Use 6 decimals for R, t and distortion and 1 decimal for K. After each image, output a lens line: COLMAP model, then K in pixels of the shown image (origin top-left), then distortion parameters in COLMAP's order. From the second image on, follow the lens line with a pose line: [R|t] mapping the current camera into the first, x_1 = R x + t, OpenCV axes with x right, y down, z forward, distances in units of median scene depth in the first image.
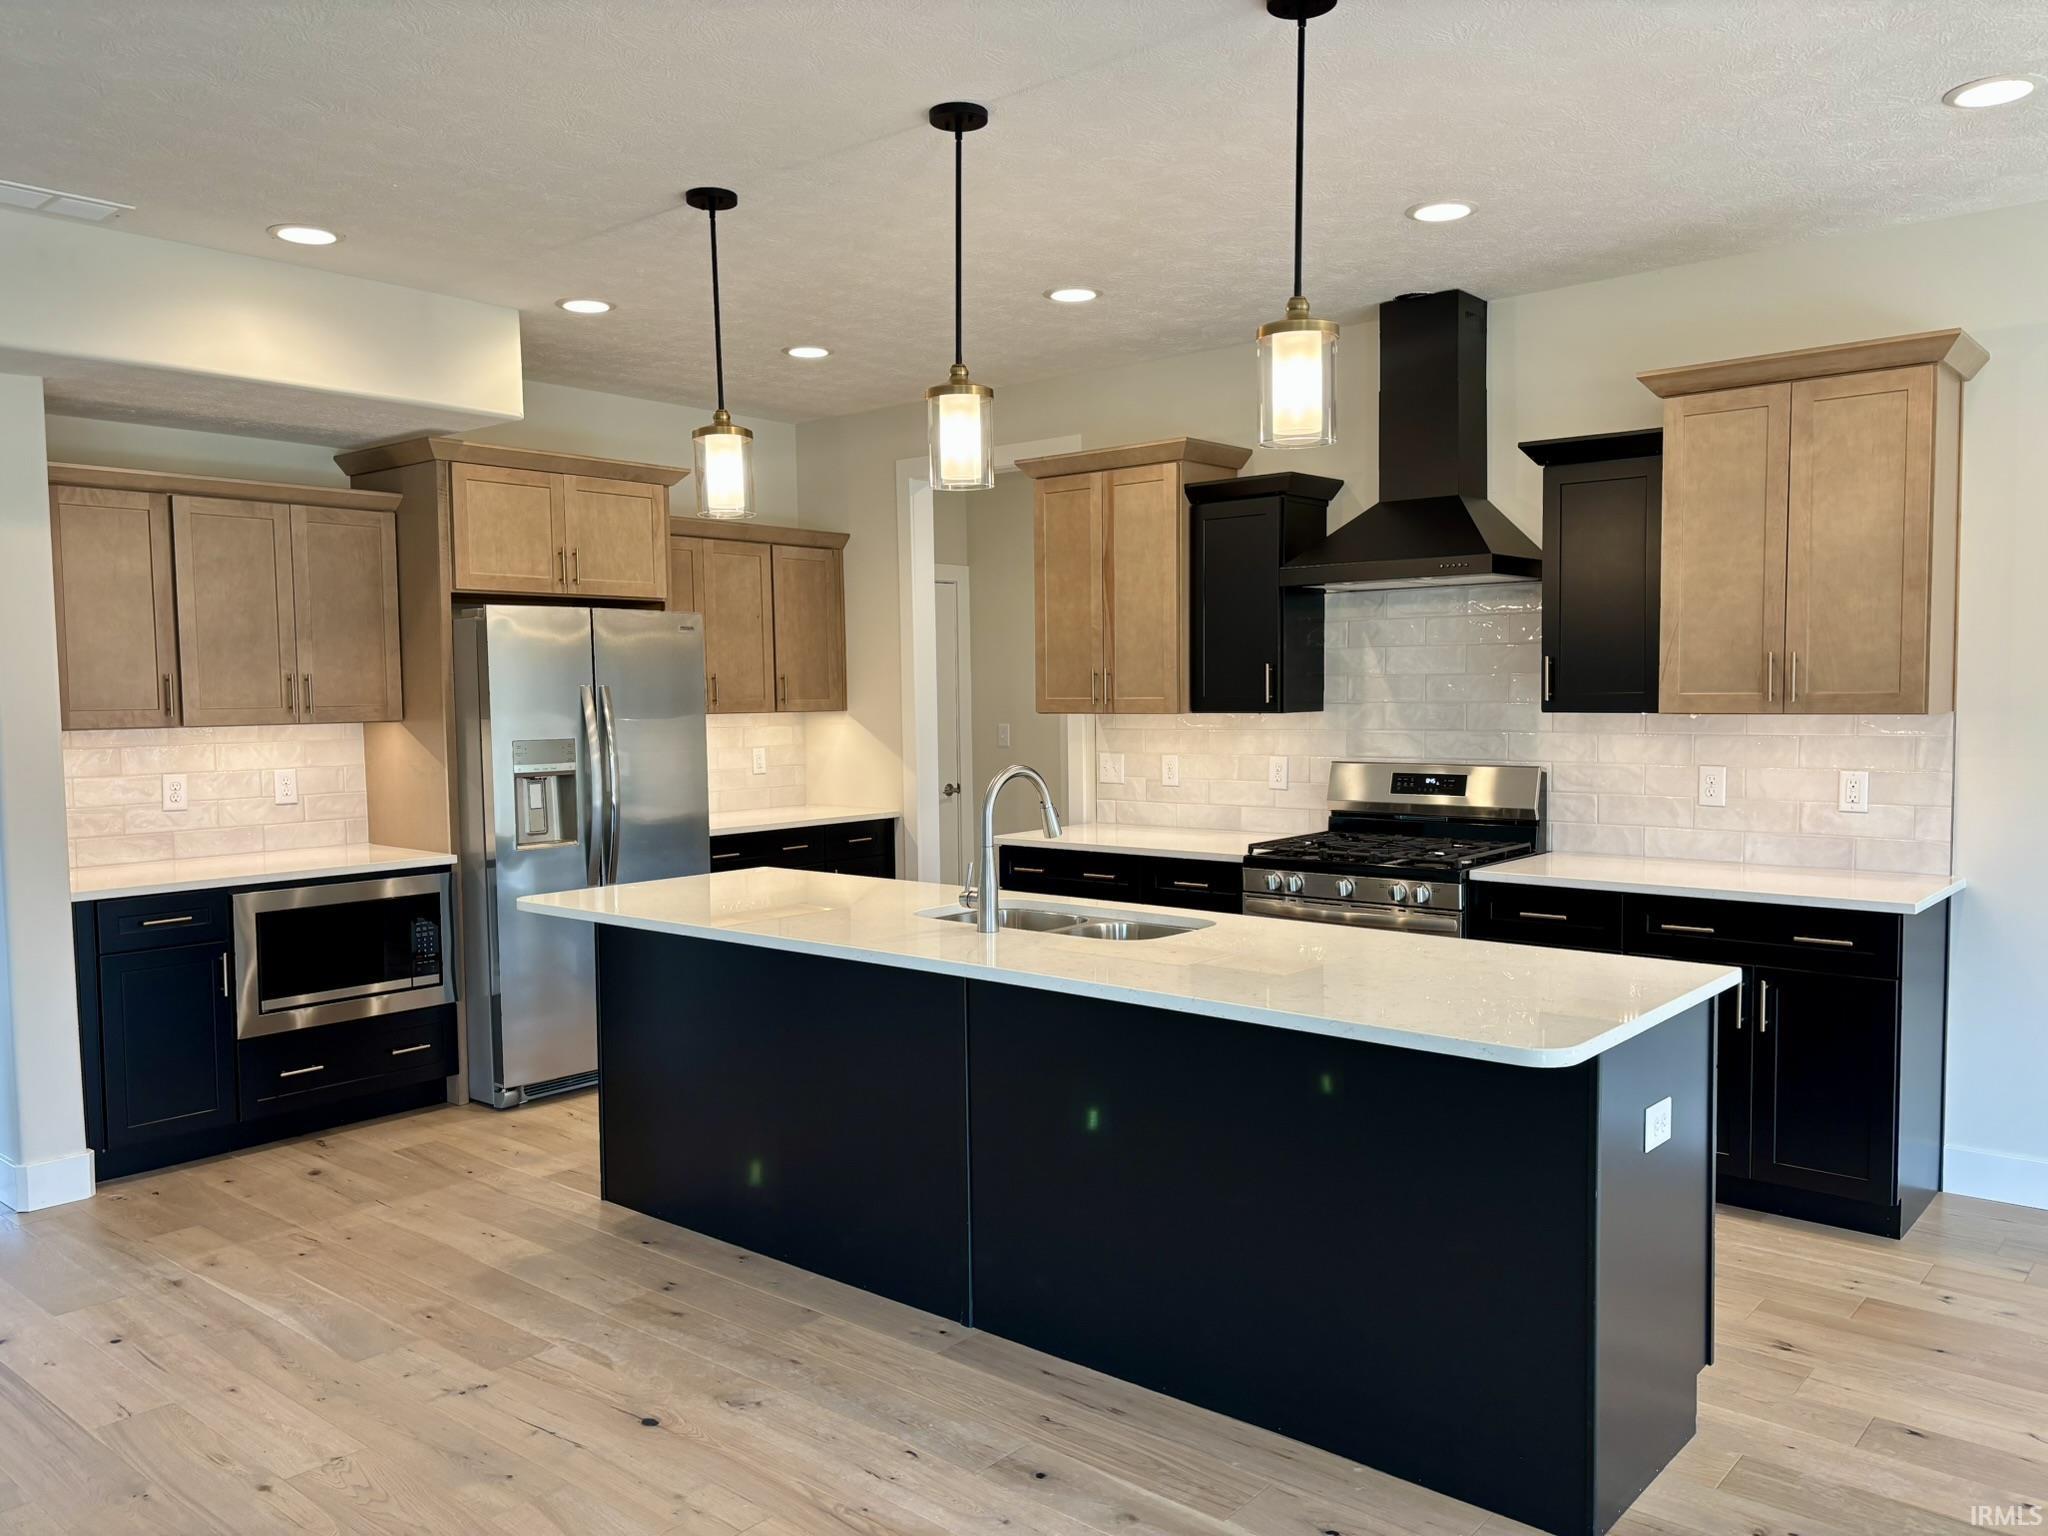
lens RADIAL K [[1528.8, 0, 1024.9], [0, 1528.8, 776.3], [0, 0, 1]] dist [0.014502, -0.004514]
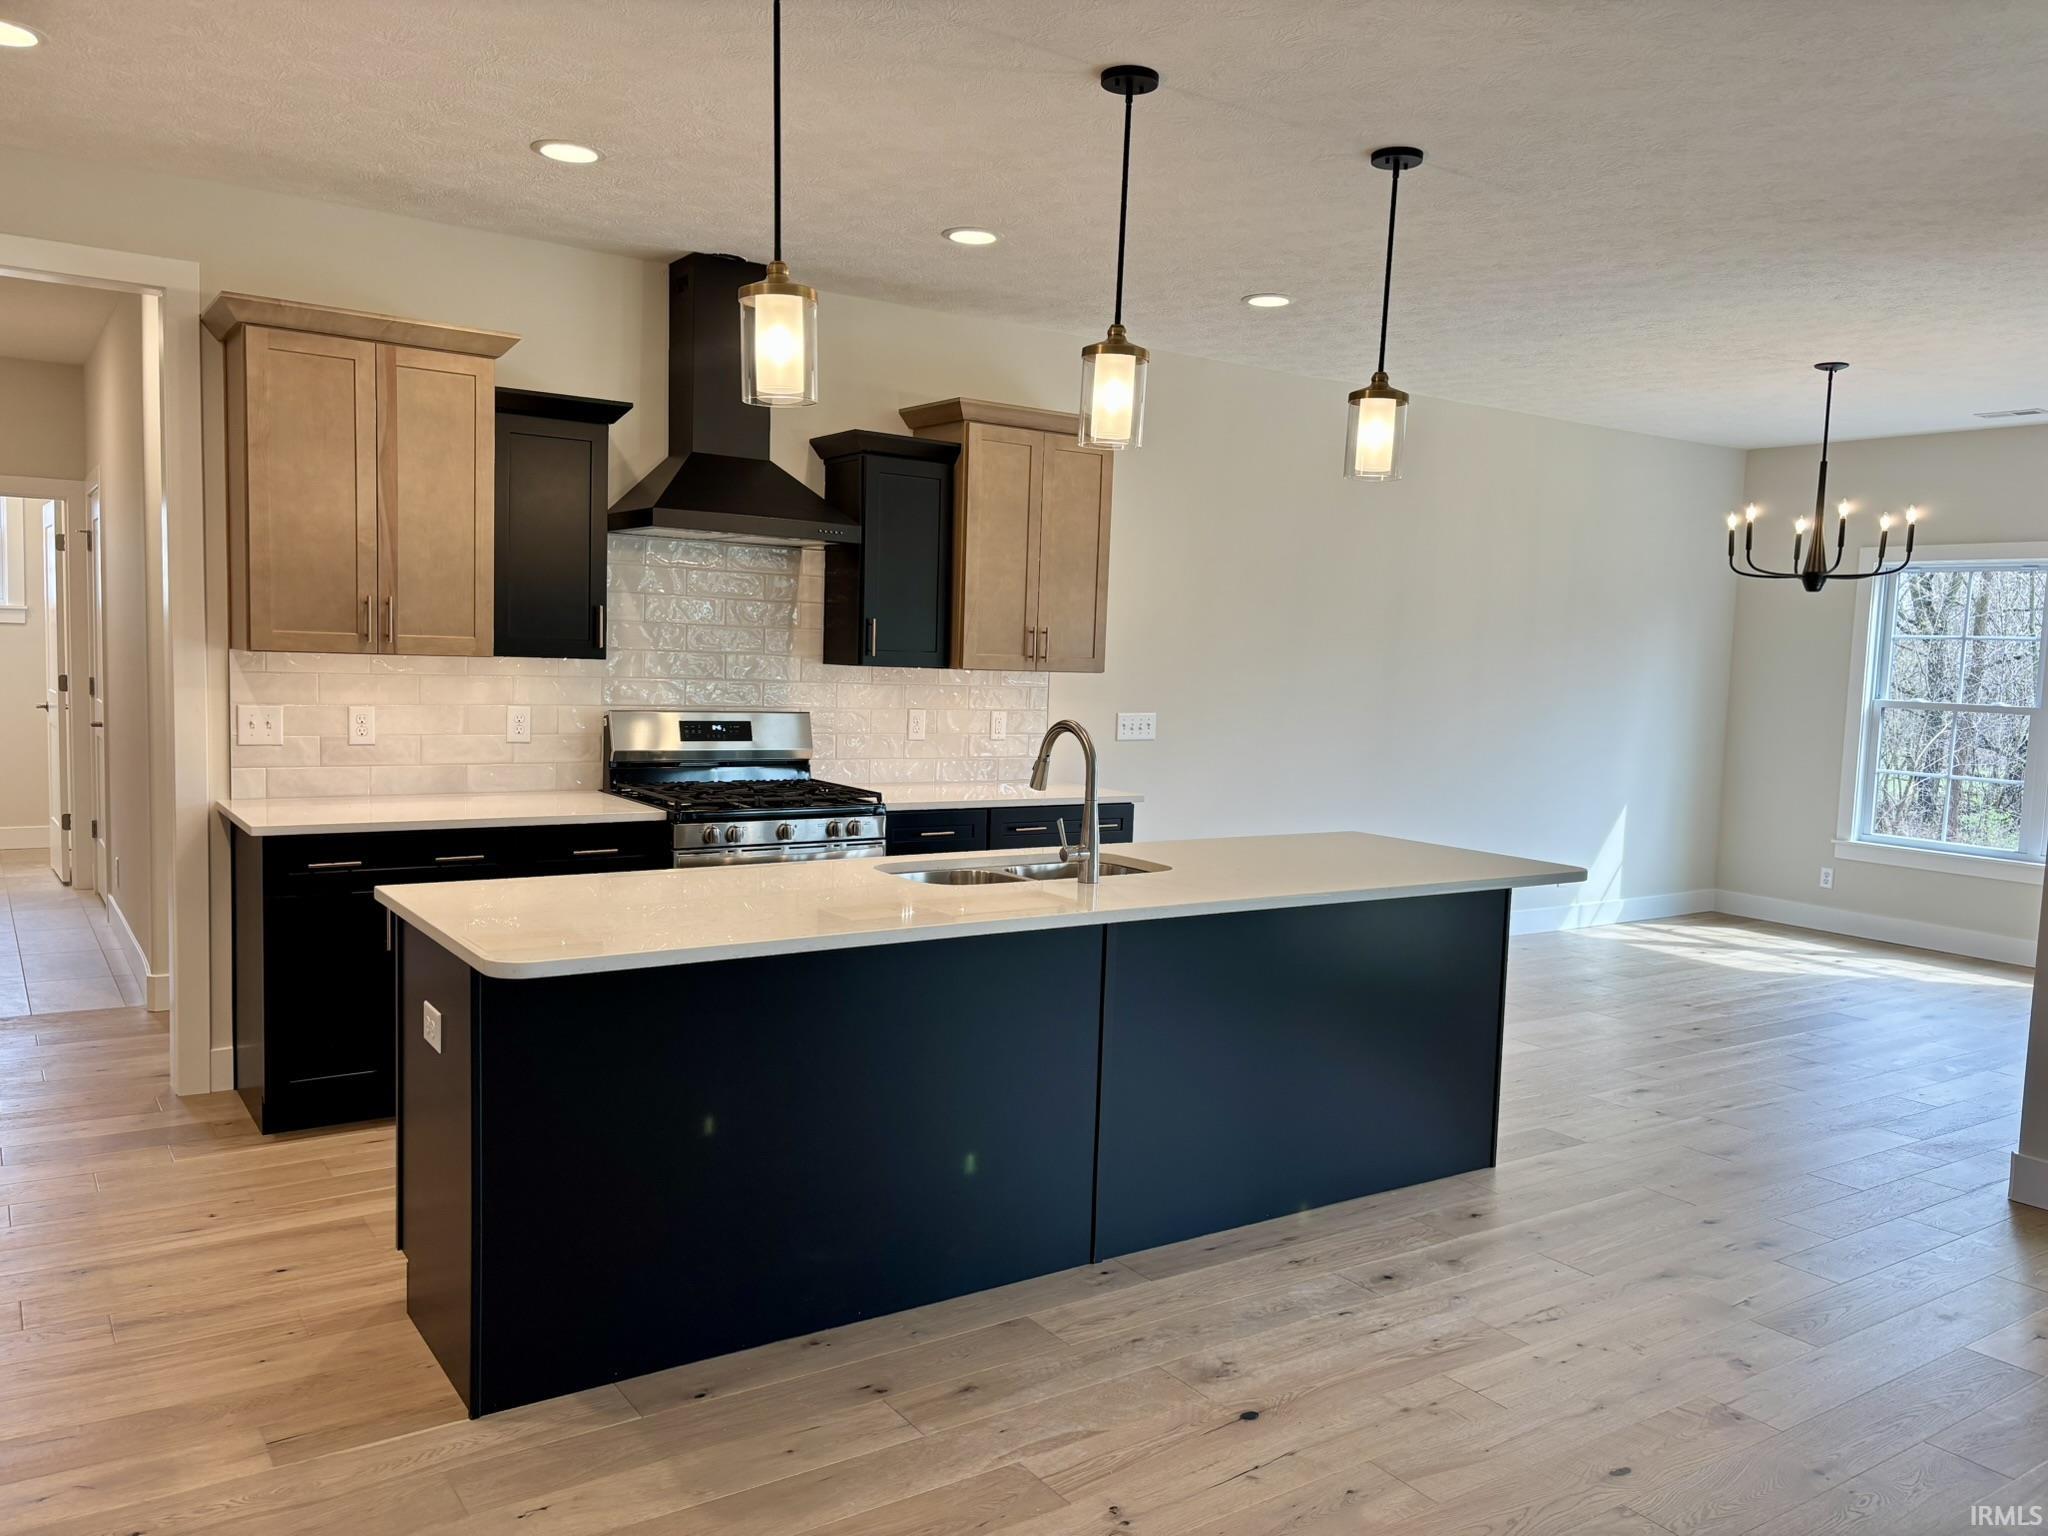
lens RADIAL K [[1555.9, 0, 1024.0], [0, 1555.9, 768.0], [0, 0, 1]] dist [0.019392, -0.003240]
pose [[0.264994, -0.054457, 0.962711, -0.805450], [0.016417, 0.998514, 0.051964, -0.024448], [-0.964110, 0.002035, 0.265495, 0.587738]]
